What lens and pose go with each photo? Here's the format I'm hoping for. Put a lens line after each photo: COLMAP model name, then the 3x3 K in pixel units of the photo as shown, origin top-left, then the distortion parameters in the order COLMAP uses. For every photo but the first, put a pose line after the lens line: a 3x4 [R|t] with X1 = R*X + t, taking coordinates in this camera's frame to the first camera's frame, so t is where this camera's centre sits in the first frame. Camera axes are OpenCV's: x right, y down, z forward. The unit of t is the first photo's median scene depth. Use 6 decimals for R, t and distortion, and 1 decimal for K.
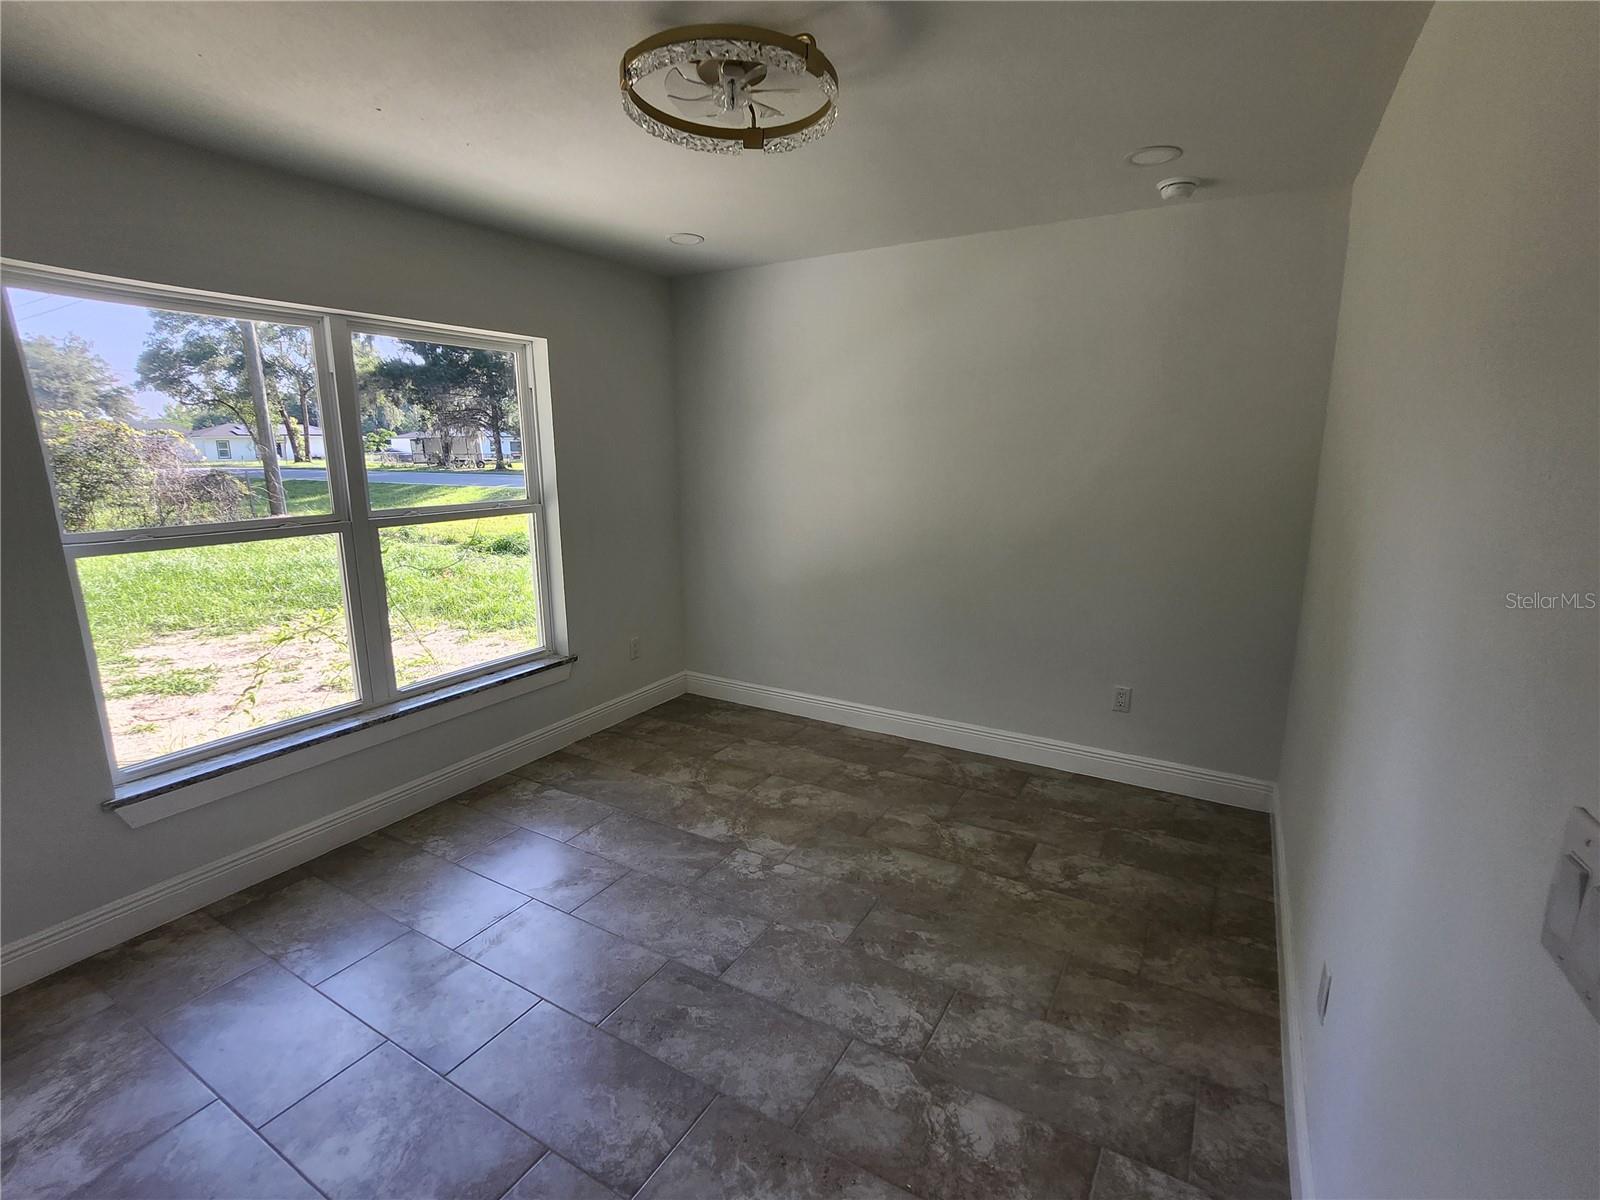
lens RADIAL K [[871.9, 0, 726.7], [0, 871.9, 640.9], [0, 0, 1]] dist [-0.025889, -0.000131]
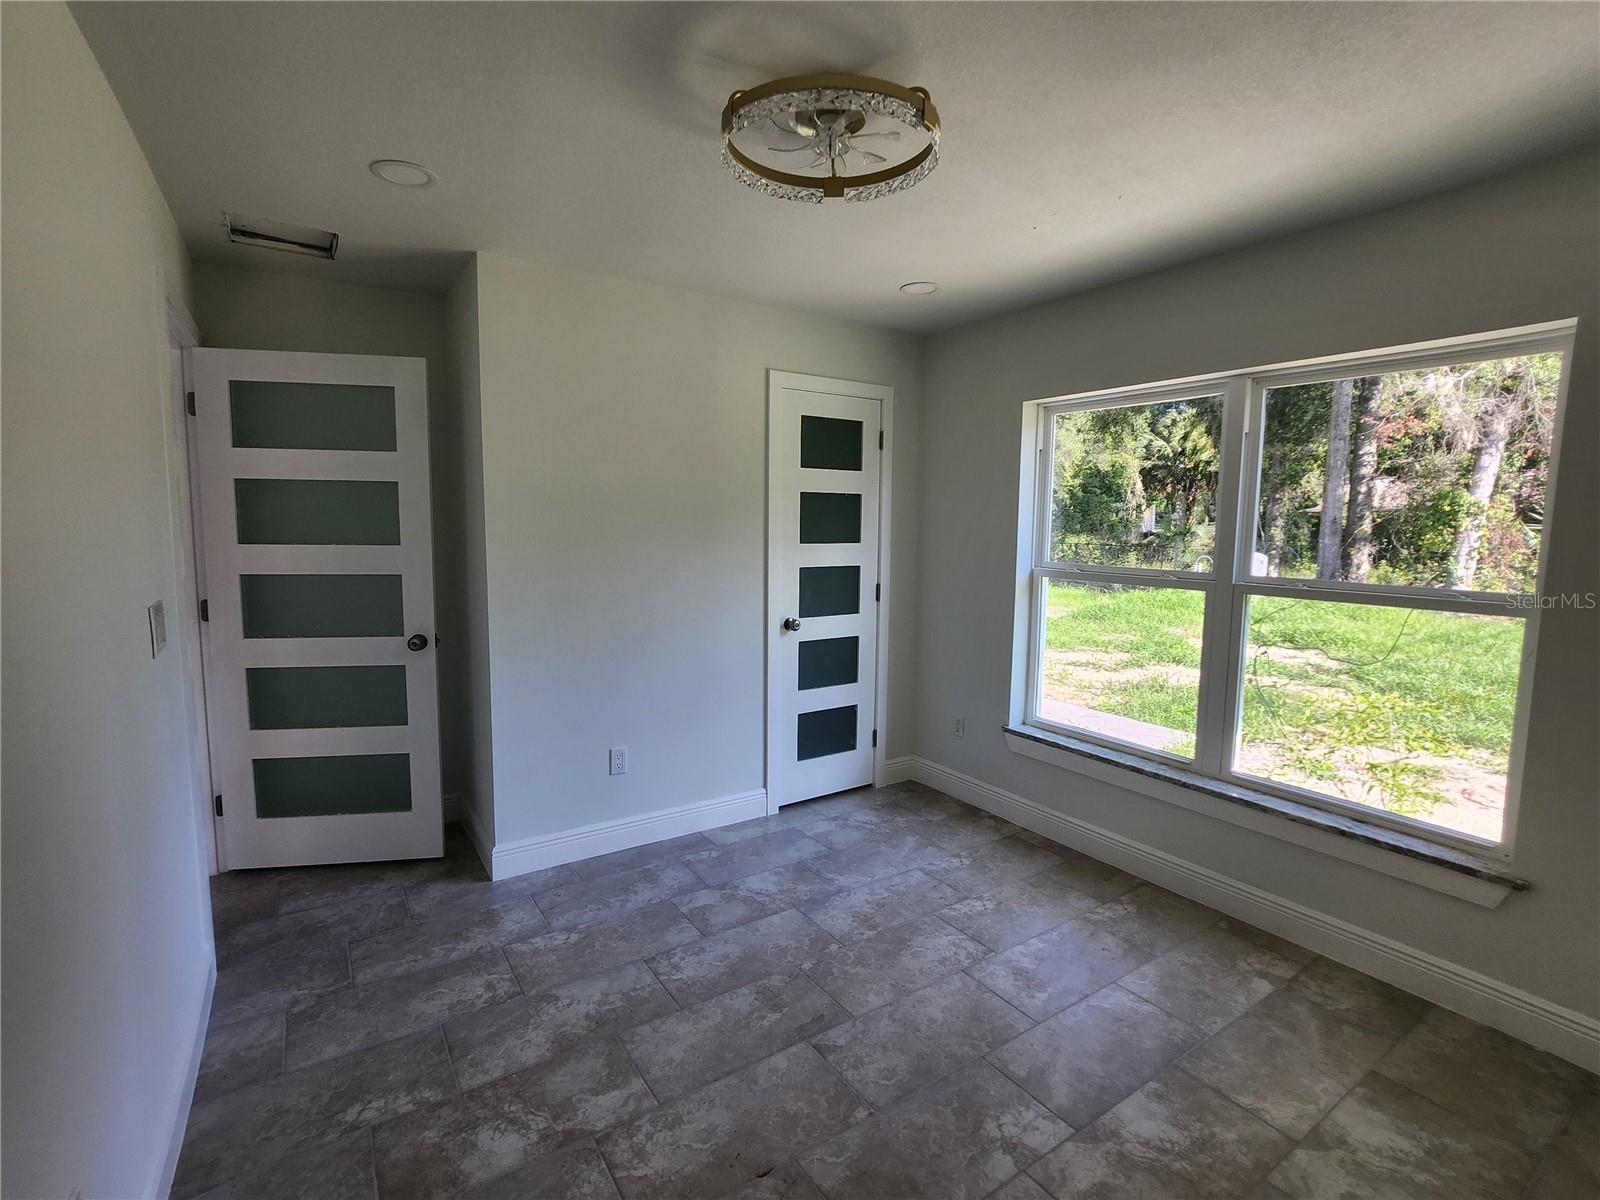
lens RADIAL K [[870.3, 0, 879.9], [0, 870.3, 629.9], [0, 0, 1]] dist [-0.000823, -0.000634]
pose [[-0.435872, 0.118875, -0.892123, 0.776155], [-0.199516, 0.953813, 0.224575, -0.290254], [0.877615, 0.275879, -0.392023, 1.334905]]
